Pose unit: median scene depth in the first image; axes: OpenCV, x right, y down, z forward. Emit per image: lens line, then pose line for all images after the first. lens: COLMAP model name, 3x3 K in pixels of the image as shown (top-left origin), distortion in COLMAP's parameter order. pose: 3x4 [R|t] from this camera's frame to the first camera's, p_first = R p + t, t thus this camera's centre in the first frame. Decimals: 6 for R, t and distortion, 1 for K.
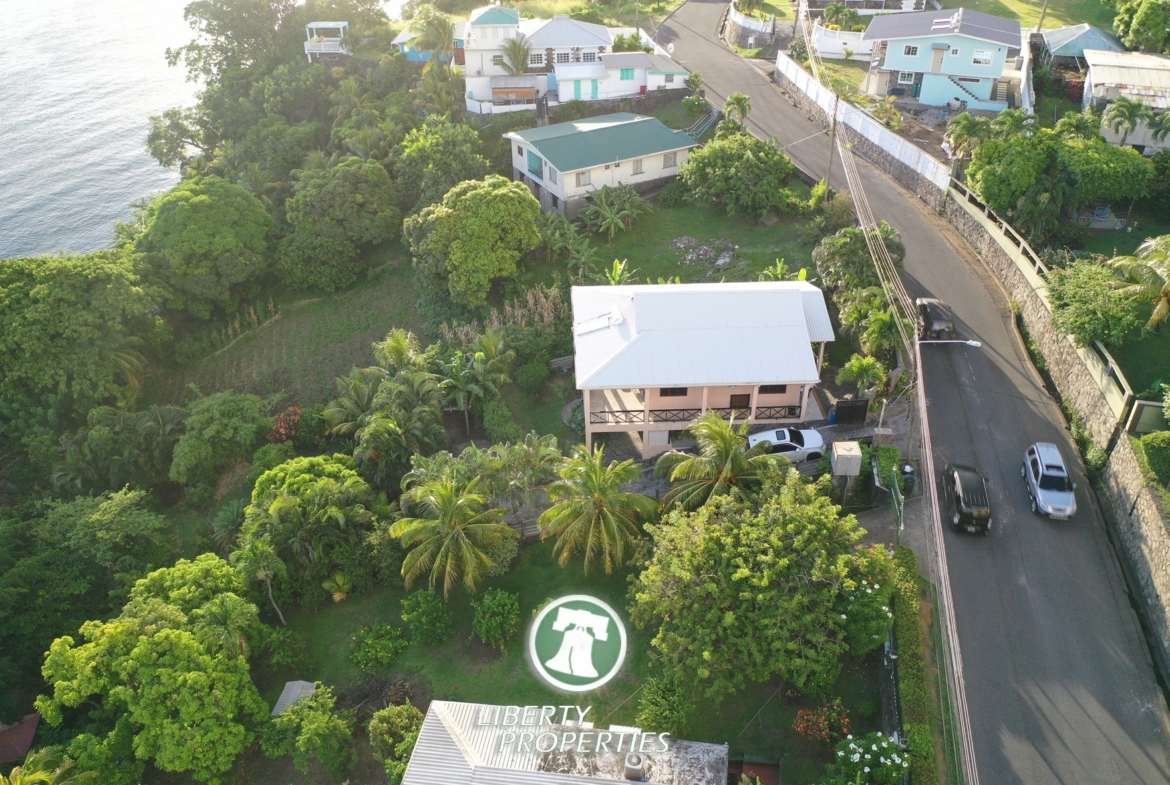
lens RADIAL K [[930.4, 0, 585.0], [0, 930.4, 392.5], [0, 0, 1]] dist [-0.003692, 0.004131]
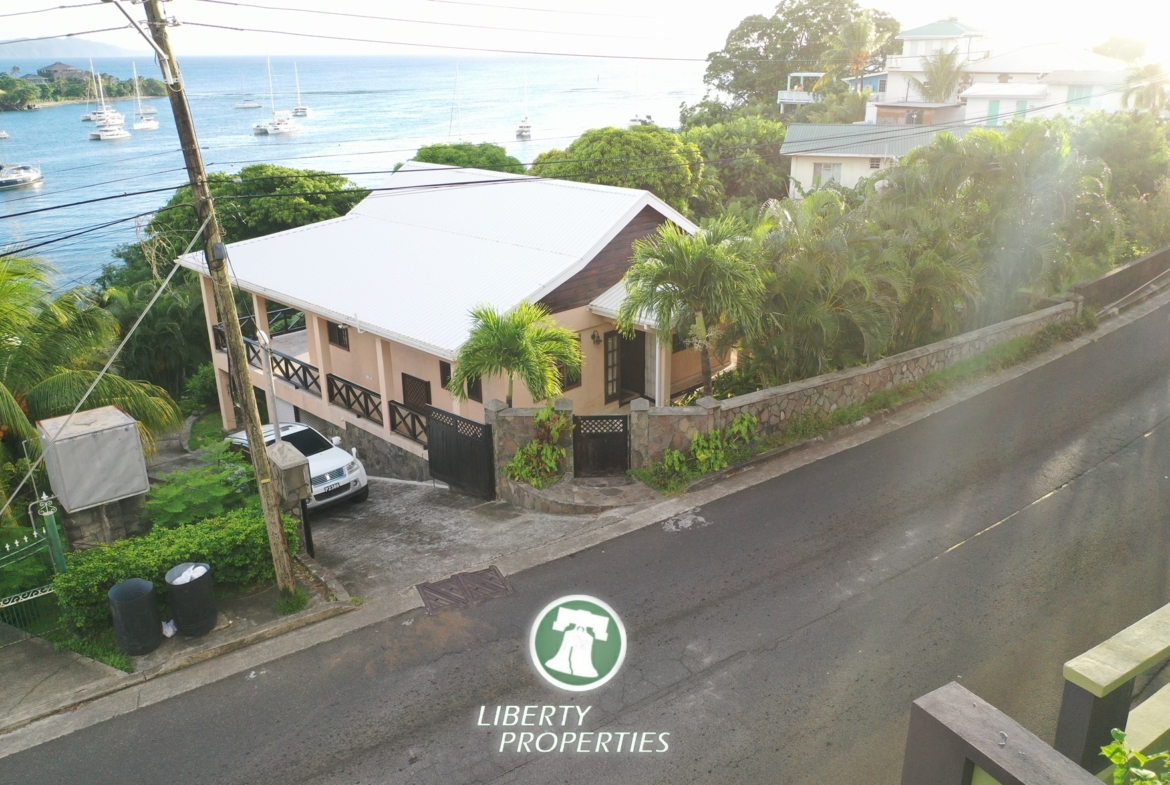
lens RADIAL K [[930.4, 0, 585.0], [0, 930.4, 392.5], [0, 0, 1]] dist [-0.003692, 0.004131]
pose [[0.688673, 0.259490, -0.677048, 0.429189], [-0.395194, 0.917212, -0.050443, -0.000626], [0.607907, 0.302304, 0.734208, 0.605469]]
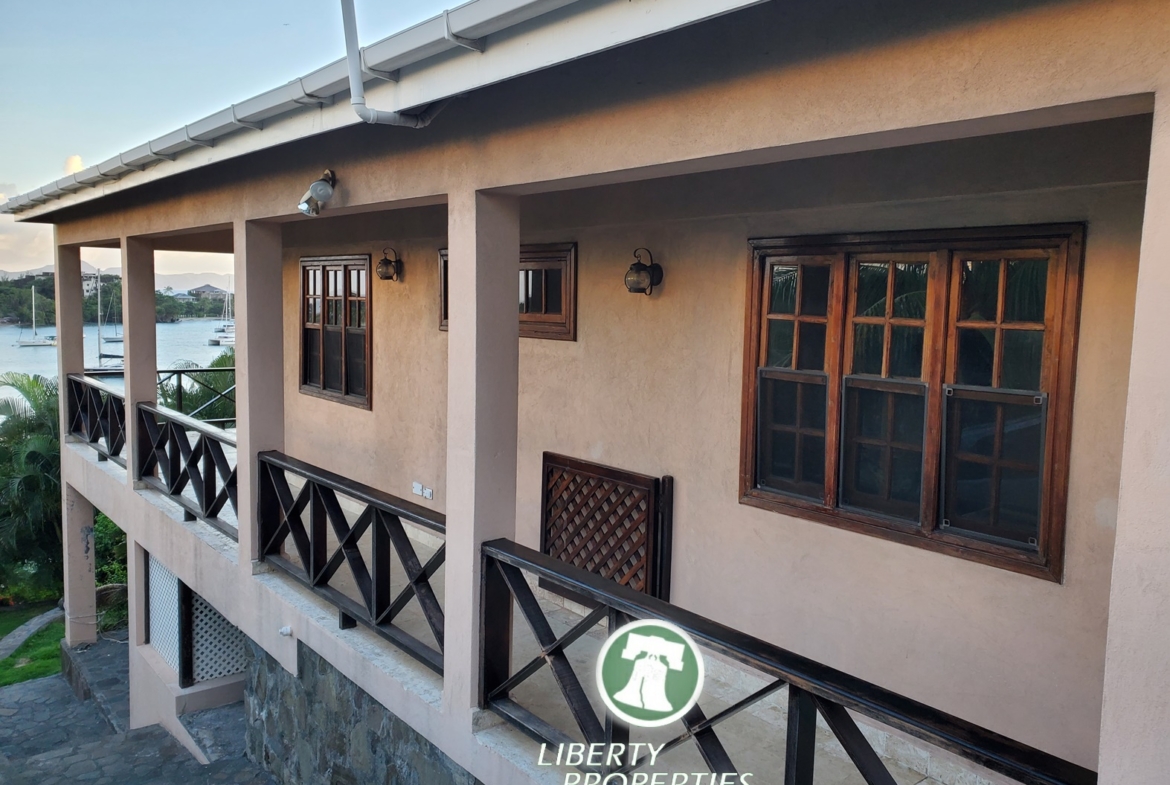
lens RADIAL K [[898.6, 0, 587.6], [0, 898.6, 389.5], [0, 0, 1]] dist [0.104426, -0.151232]
pose [[0.608924, 0.109584, -0.785623, 0.201244], [-0.458473, 0.856845, -0.235836, 0.015906], [0.647313, 0.503793, 0.571995, 0.777125]]
